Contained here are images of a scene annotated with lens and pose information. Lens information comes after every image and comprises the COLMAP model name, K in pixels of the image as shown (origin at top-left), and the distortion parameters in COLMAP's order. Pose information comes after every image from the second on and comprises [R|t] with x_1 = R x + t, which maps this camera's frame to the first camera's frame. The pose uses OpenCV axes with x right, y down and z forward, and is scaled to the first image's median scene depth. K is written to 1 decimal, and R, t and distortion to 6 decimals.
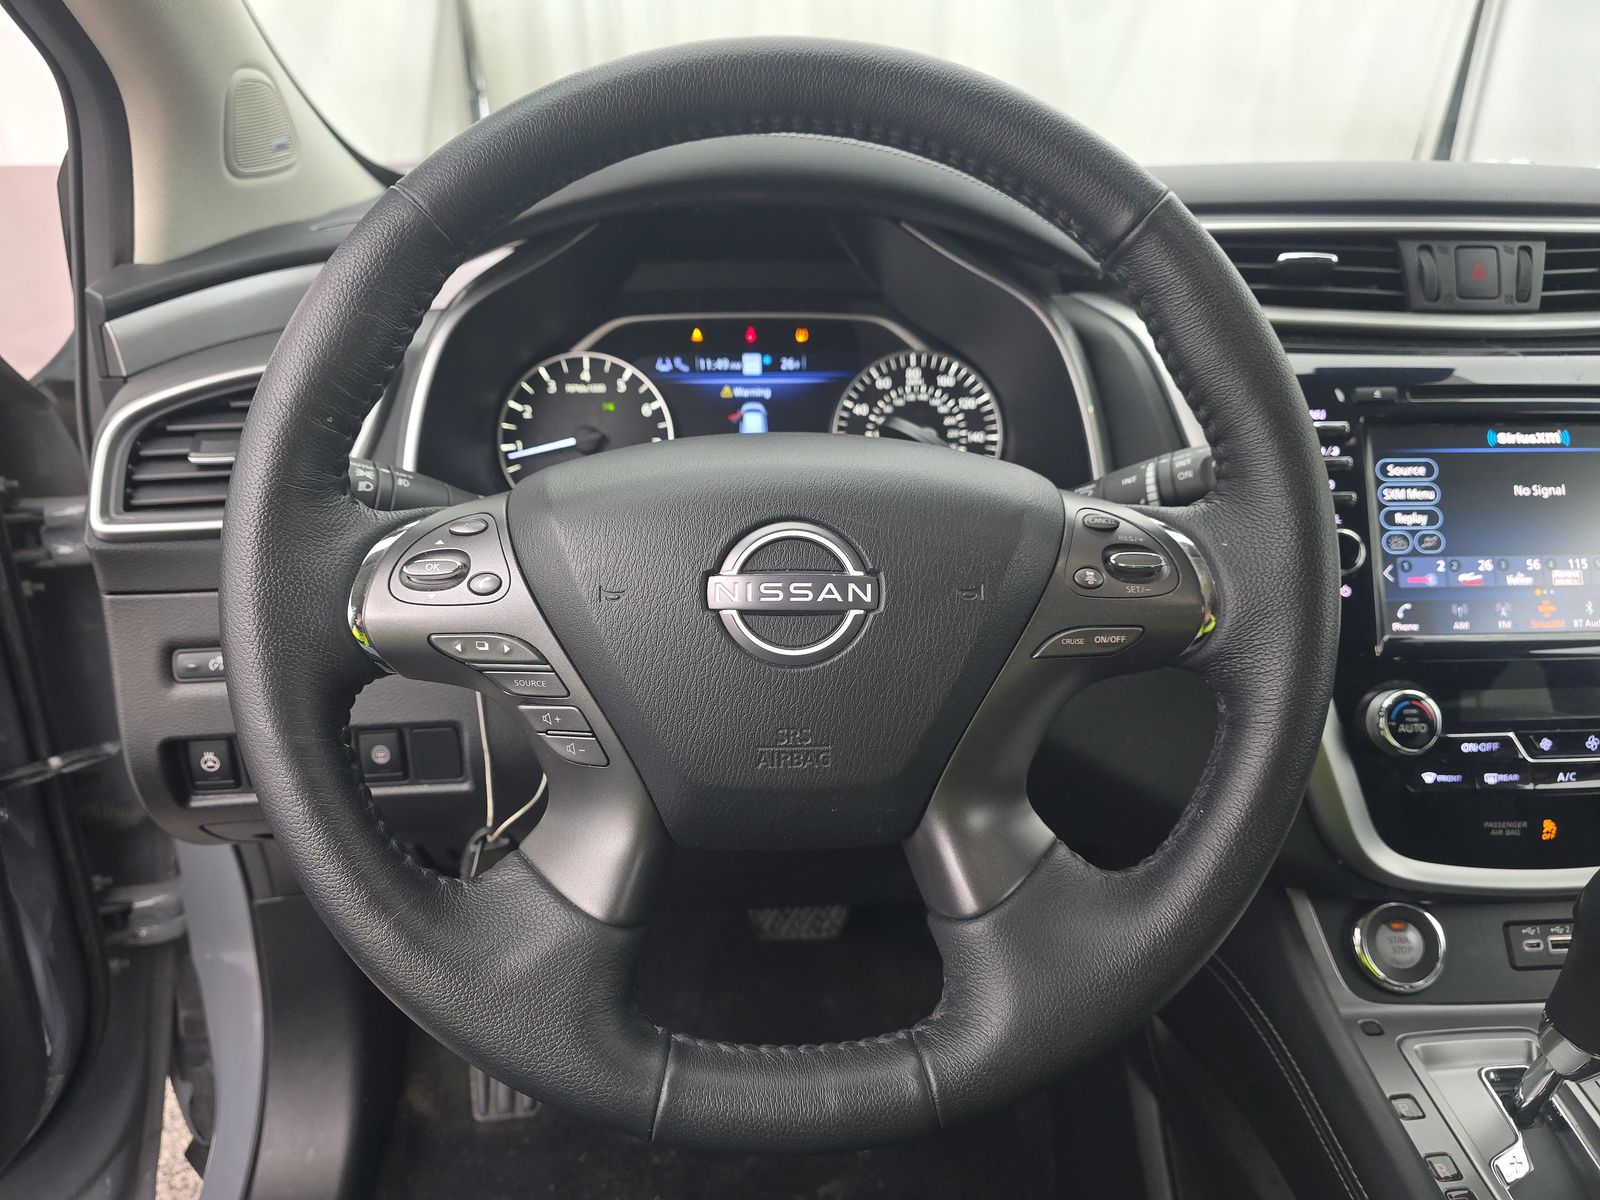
lens RADIAL K [[1047.1, 0, 800.0], [0, 1047.1, 600.0], [0, 0, 1]] dist [0.020965, -0.033788]
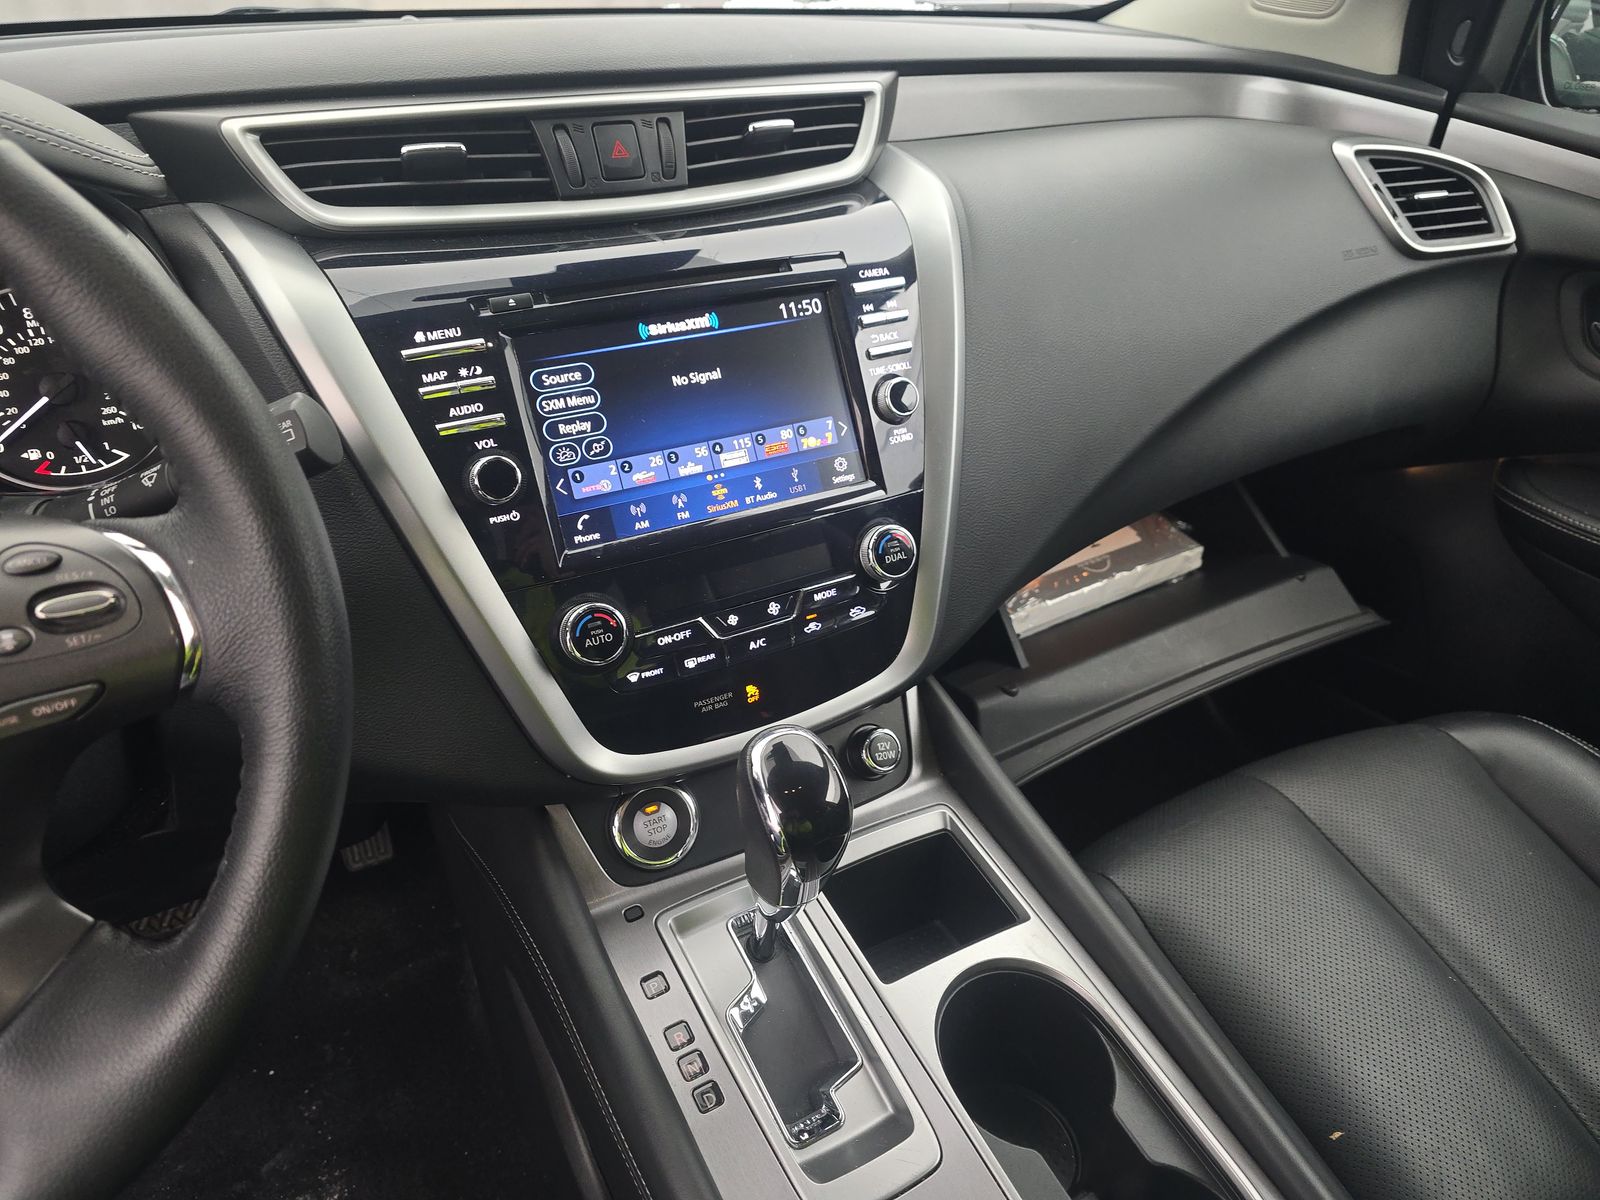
lens RADIAL K [[1047.1, 0, 800.0], [0, 1047.1, 600.0], [0, 0, 1]] dist [0.020965, -0.033788]
pose [[0.905666, -0.224484, 0.359689, 0.357063], [0.161764, 0.967114, 0.196272, -0.074281], [-0.391920, -0.119572, 0.912196, -0.001040]]
